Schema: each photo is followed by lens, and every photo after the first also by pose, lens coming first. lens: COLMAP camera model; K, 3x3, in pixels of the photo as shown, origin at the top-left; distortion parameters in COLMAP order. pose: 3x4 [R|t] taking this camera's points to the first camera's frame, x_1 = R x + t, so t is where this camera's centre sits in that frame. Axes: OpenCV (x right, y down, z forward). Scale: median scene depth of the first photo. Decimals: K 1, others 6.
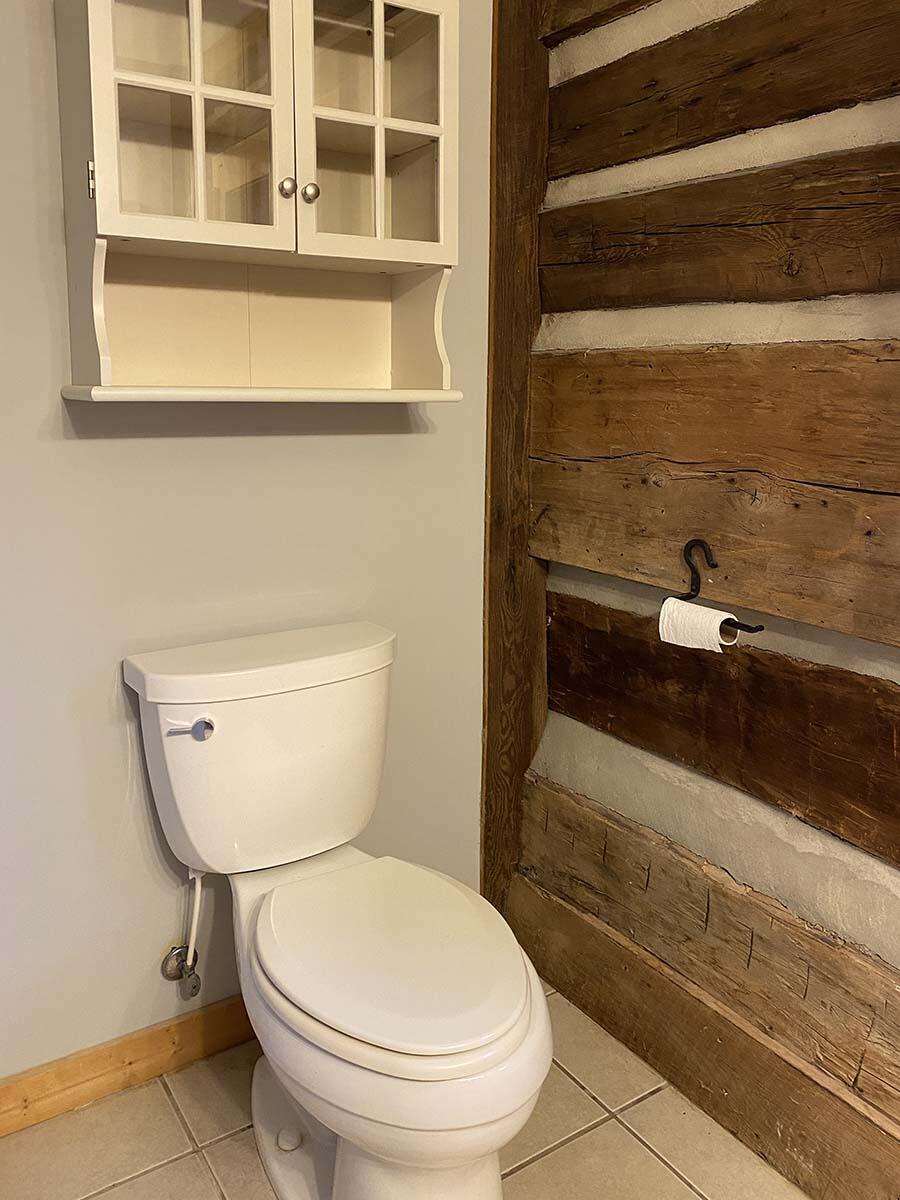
lens RADIAL K [[957.8, 0, 448.0], [0, 957.8, 561.8], [0, 0, 1]] dist [0.046313, -0.063249]
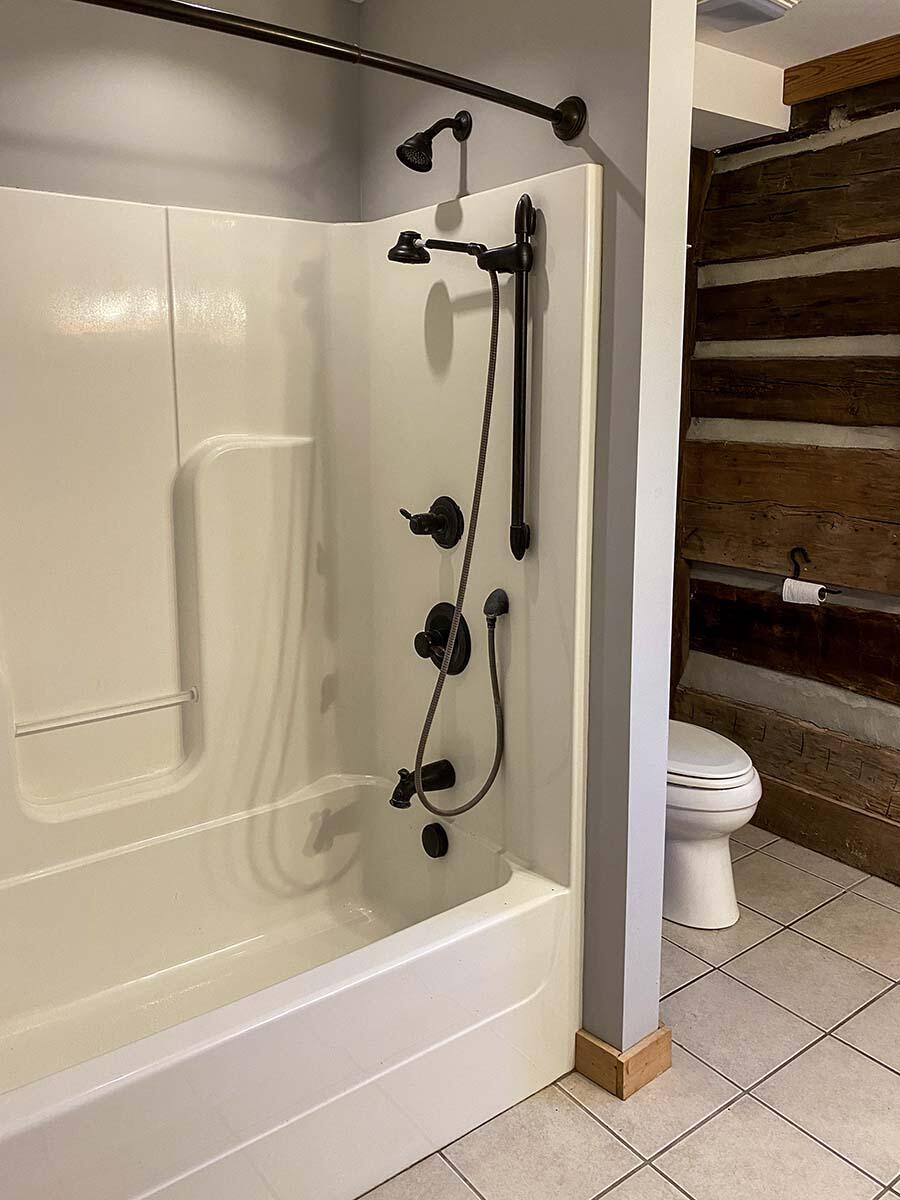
lens RADIAL K [[928.7, 0, 450.0], [0, 928.7, 600.0], [0, 0, 1]] dist [0.003467, 0.002612]
pose [[0.998045, -0.028476, 0.055632, -0.525753], [0.026144, 0.998767, 0.042211, -0.015093], [-0.056765, -0.040674, 0.997559, -0.782765]]
